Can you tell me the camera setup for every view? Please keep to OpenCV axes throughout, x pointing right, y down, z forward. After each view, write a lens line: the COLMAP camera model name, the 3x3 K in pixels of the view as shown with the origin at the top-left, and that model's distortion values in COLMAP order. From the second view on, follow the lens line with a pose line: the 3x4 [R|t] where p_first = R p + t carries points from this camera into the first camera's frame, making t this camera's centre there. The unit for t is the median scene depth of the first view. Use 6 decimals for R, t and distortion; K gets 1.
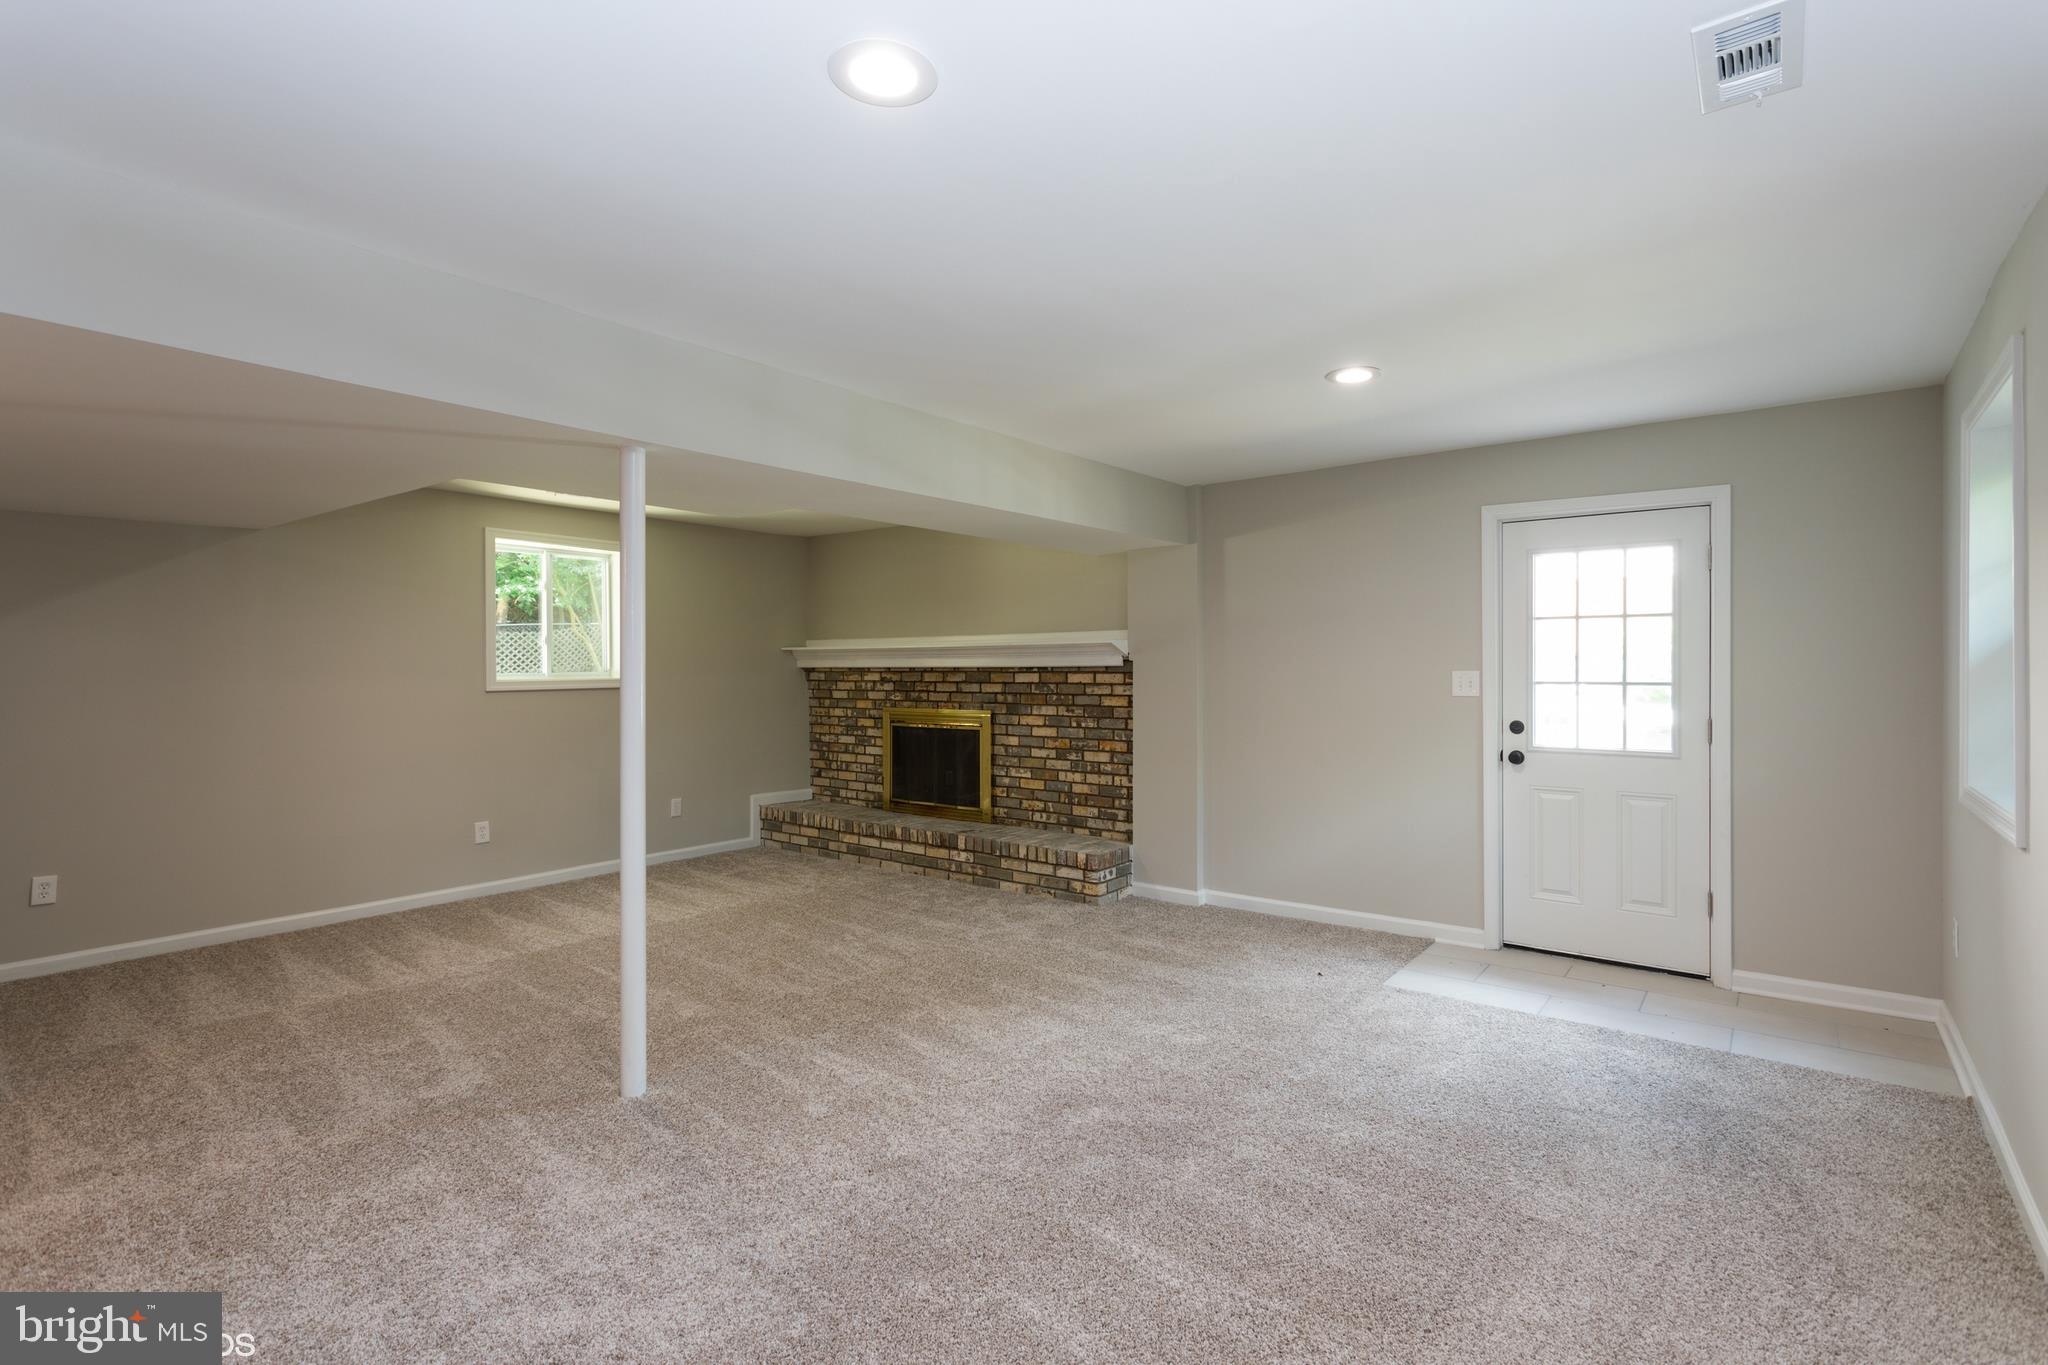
lens RADIAL K [[981.7, 0, 1016.3], [0, 981.7, 674.7], [0, 0, 1]] dist [0.017931, 0.000609]
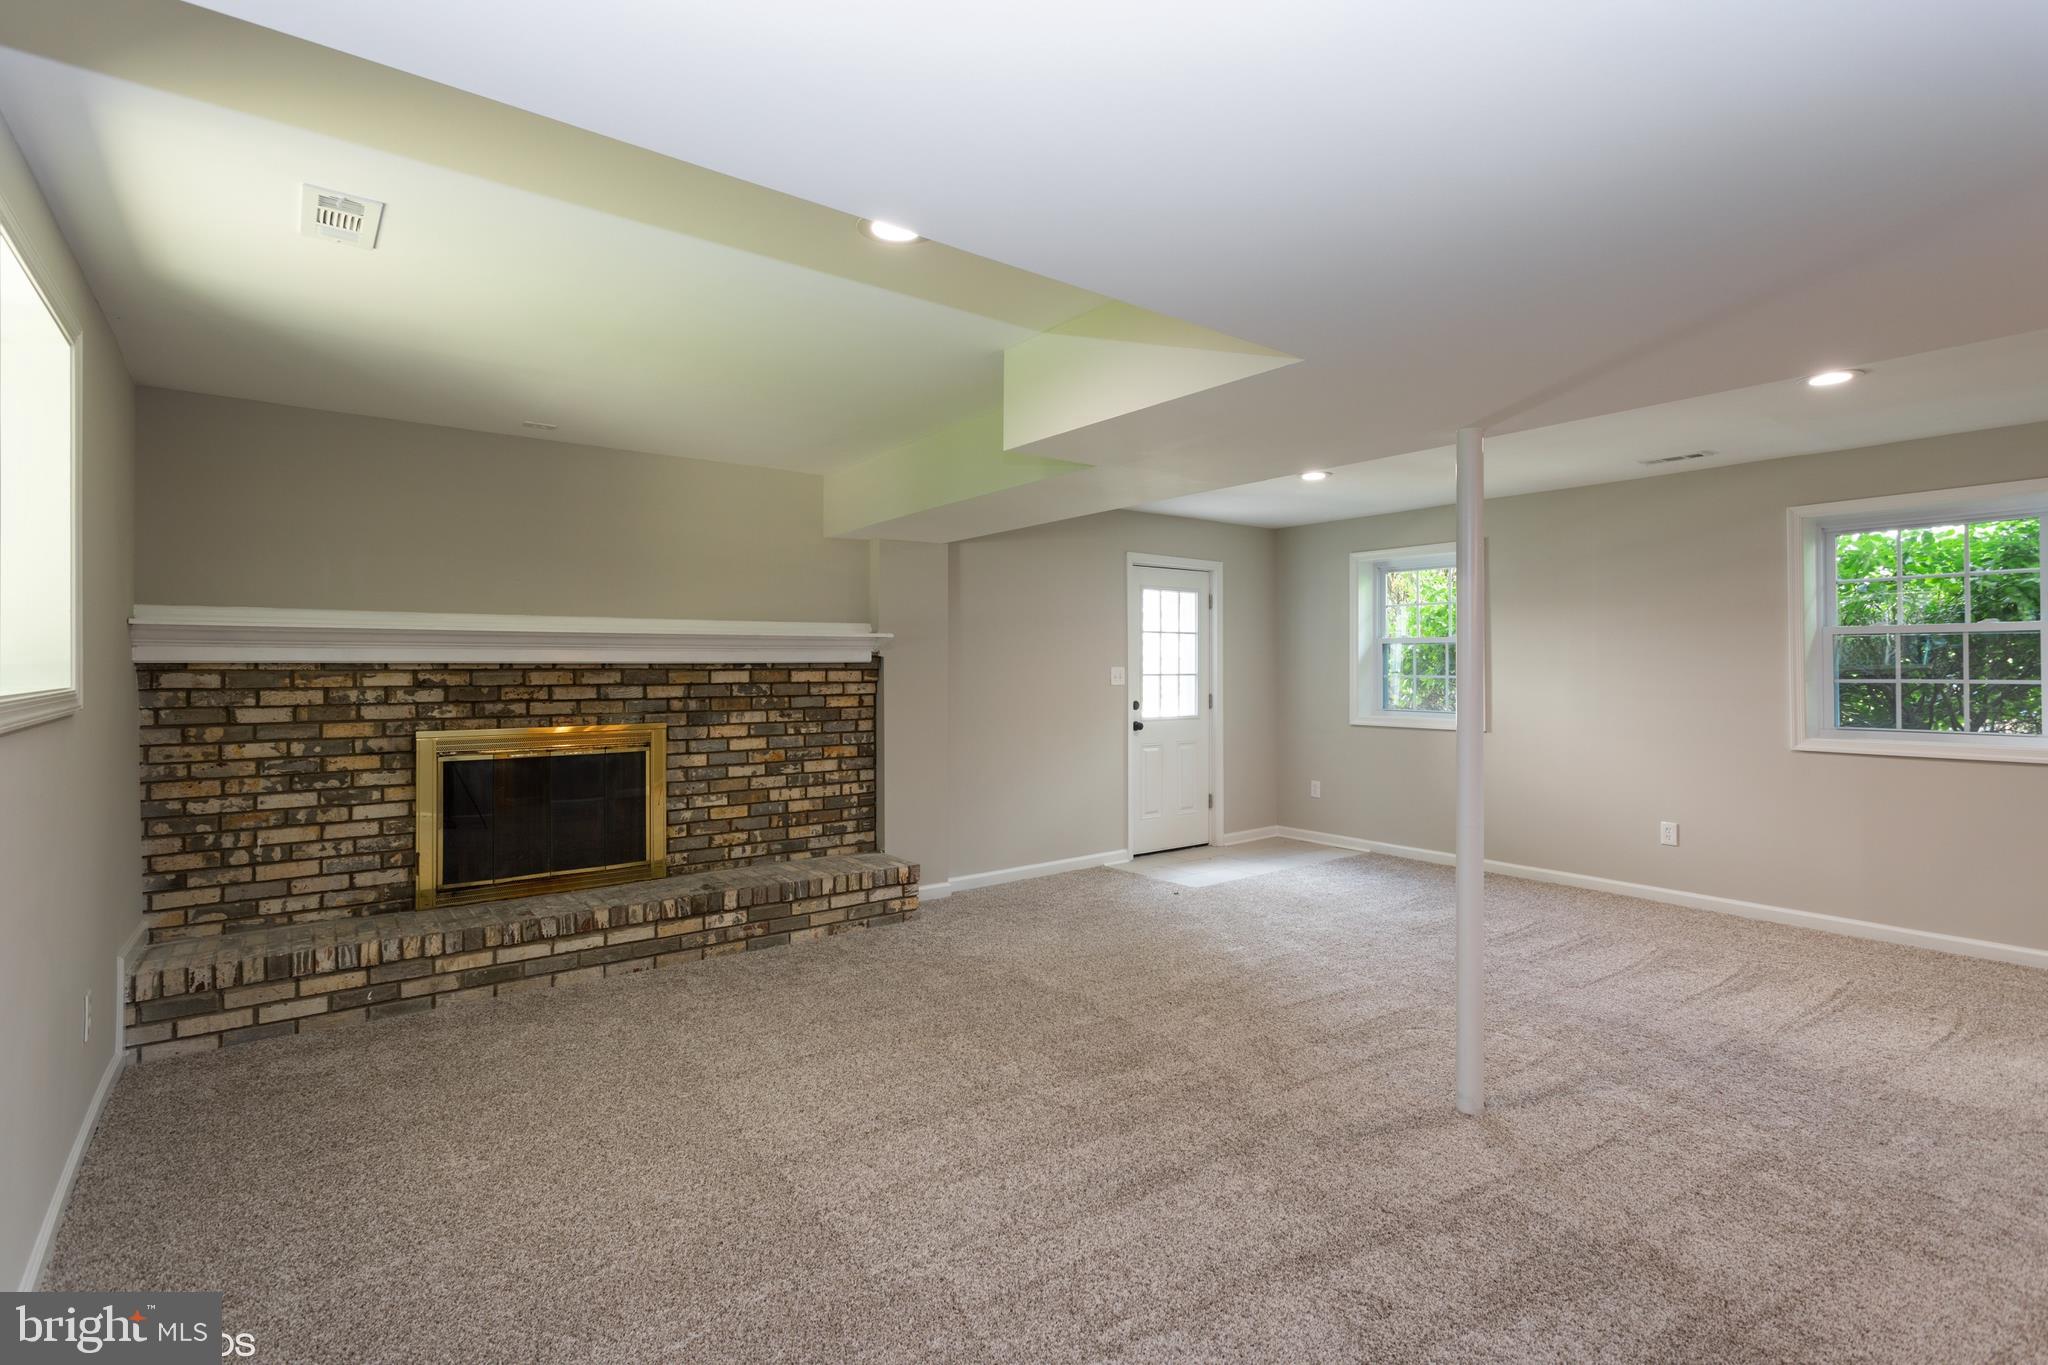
lens RADIAL K [[981.7, 0, 1016.3], [0, 981.7, 674.7], [0, 0, 1]] dist [0.017931, 0.000609]
pose [[0.252269, -0.006547, 0.967635, -0.694400], [0.008140, 0.999956, 0.004644, -0.000414], [-0.967623, 0.006705, 0.252312, 0.585940]]
